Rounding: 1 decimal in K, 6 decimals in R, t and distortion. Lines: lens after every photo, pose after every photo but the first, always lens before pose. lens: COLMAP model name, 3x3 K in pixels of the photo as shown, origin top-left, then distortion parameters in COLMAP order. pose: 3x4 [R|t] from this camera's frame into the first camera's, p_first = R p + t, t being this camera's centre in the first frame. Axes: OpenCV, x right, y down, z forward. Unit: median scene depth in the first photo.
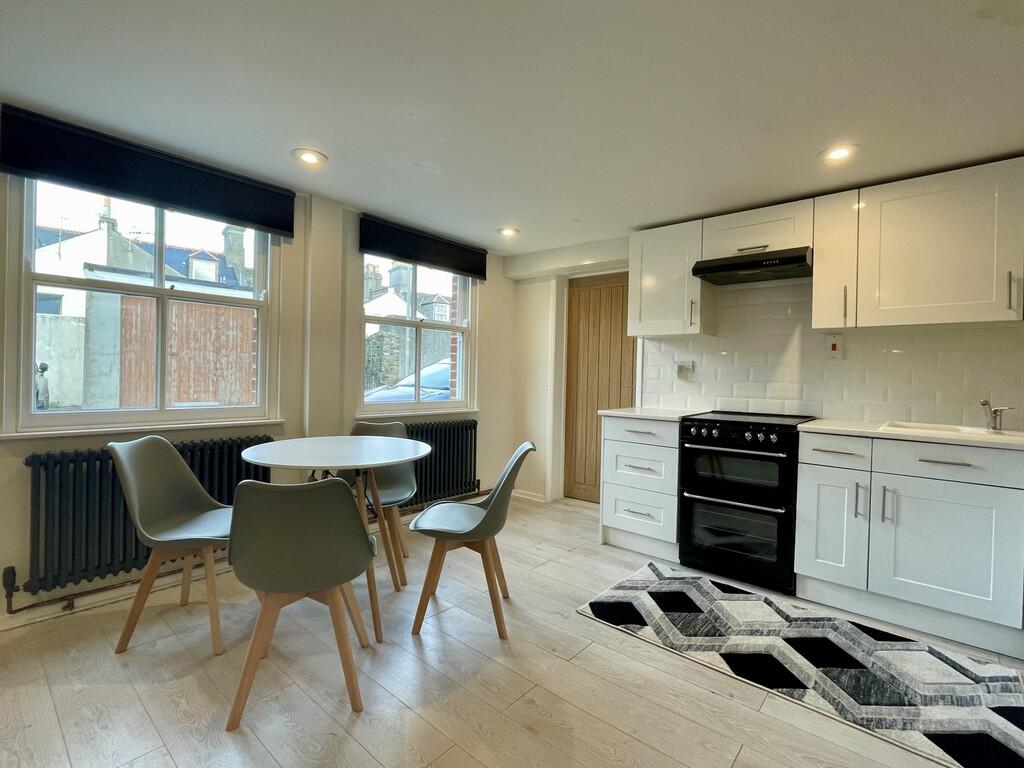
lens RADIAL K [[480.9, 0, 512.0], [0, 480.9, 384.0], [0, 0, 1]] dist [0.000572, 0.000165]
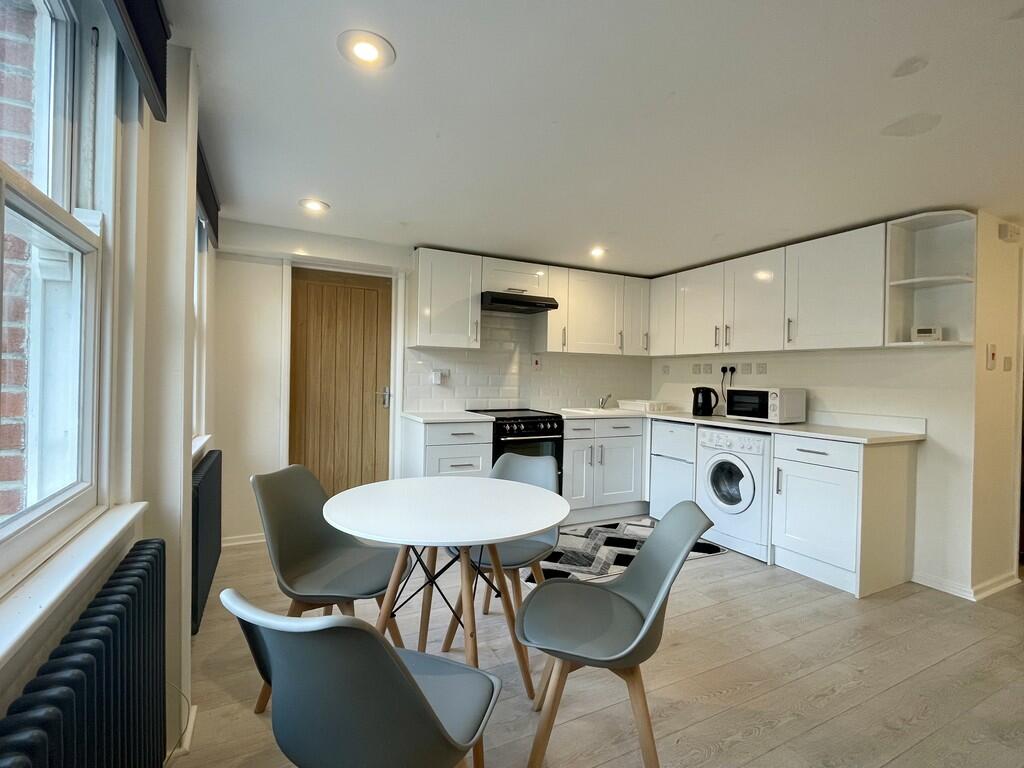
lens RADIAL K [[480.9, 0, 512.0], [0, 480.9, 384.0], [0, 0, 1]] dist [0.000572, 0.000165]
pose [[0.381022, -0.026622, 0.924183, -0.732354], [0.008609, 0.999644, 0.025246, -0.045373], [-0.924526, -0.001663, 0.381115, 0.461594]]
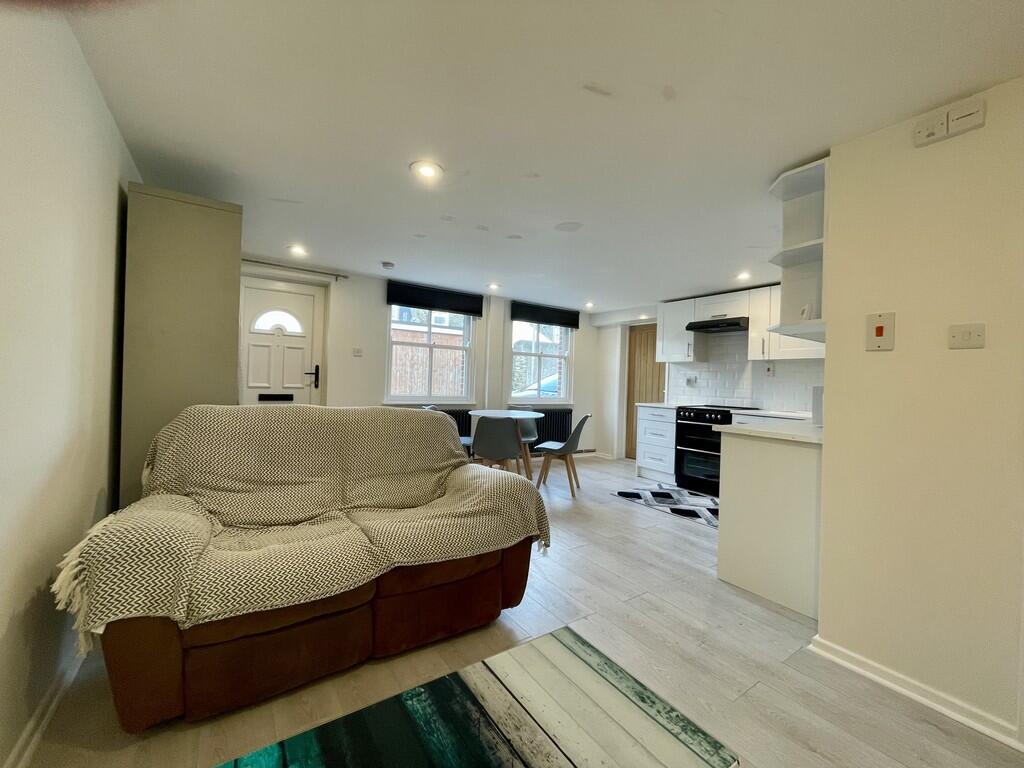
lens RADIAL K [[413.9, 0, 512.0], [0, 413.9, 384.0], [0, 0, 1]] dist [-0.001232, -0.000094]
pose [[0.966162, 0.012164, -0.257647, 0.136816], [-0.017075, 0.999713, -0.016831, 0.018312], [0.257369, 0.020660, 0.966092, -0.687622]]
